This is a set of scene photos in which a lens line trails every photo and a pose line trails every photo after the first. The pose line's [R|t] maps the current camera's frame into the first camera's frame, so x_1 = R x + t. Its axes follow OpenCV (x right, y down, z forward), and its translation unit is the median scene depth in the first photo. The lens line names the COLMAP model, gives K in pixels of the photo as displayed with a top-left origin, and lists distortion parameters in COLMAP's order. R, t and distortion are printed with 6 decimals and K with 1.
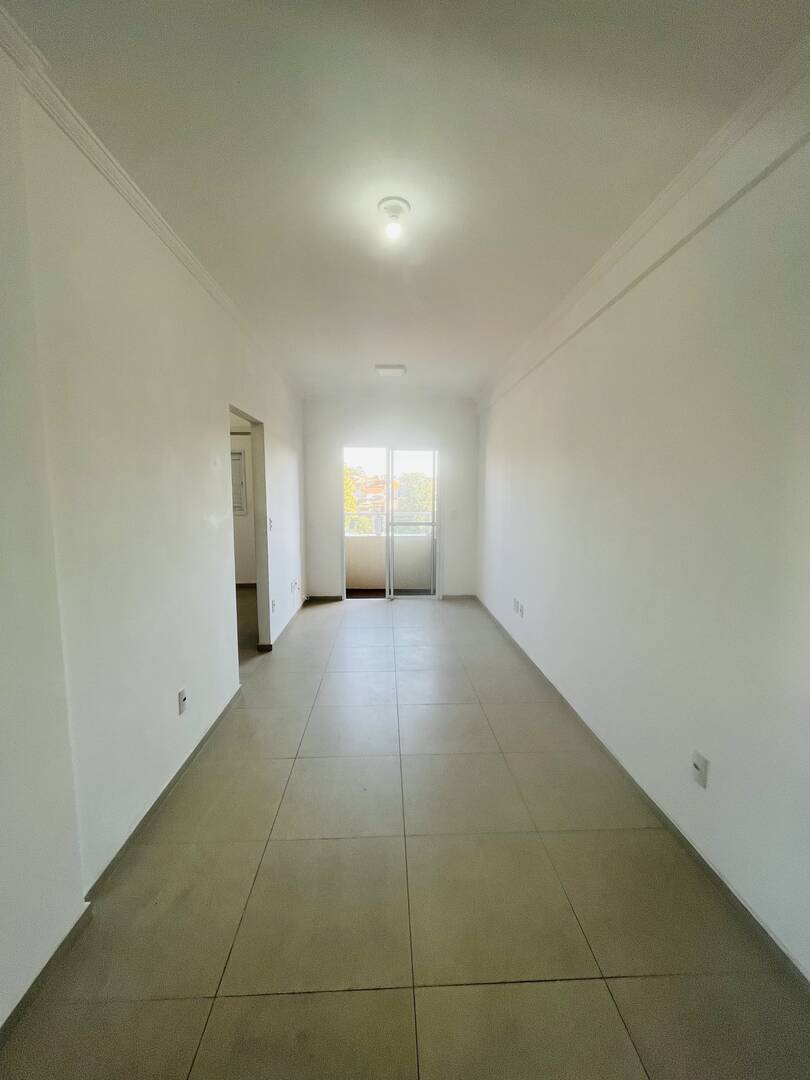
lens RADIAL K [[436.6, 0, 401.2], [0, 436.6, 539.9], [0, 0, 1]] dist [-0.004738, 0.000149]
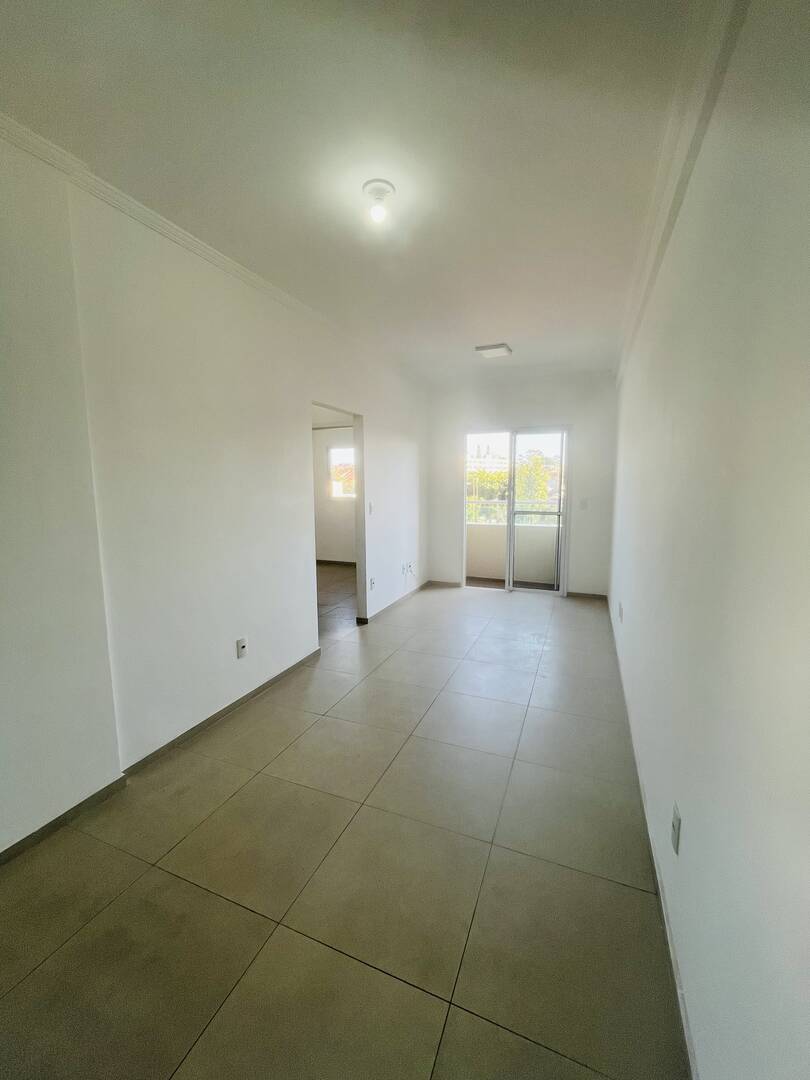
lens RADIAL K [[436.6, 0, 404.3], [0, 436.6, 536.9], [0, 0, 1]] dist [-0.004738, 0.000149]
pose [[0.907076, 0.046029, -0.418442, 0.166000], [-0.040096, 0.998932, 0.022966, 0.004942], [0.419053, -0.004054, 0.907953, 0.033416]]
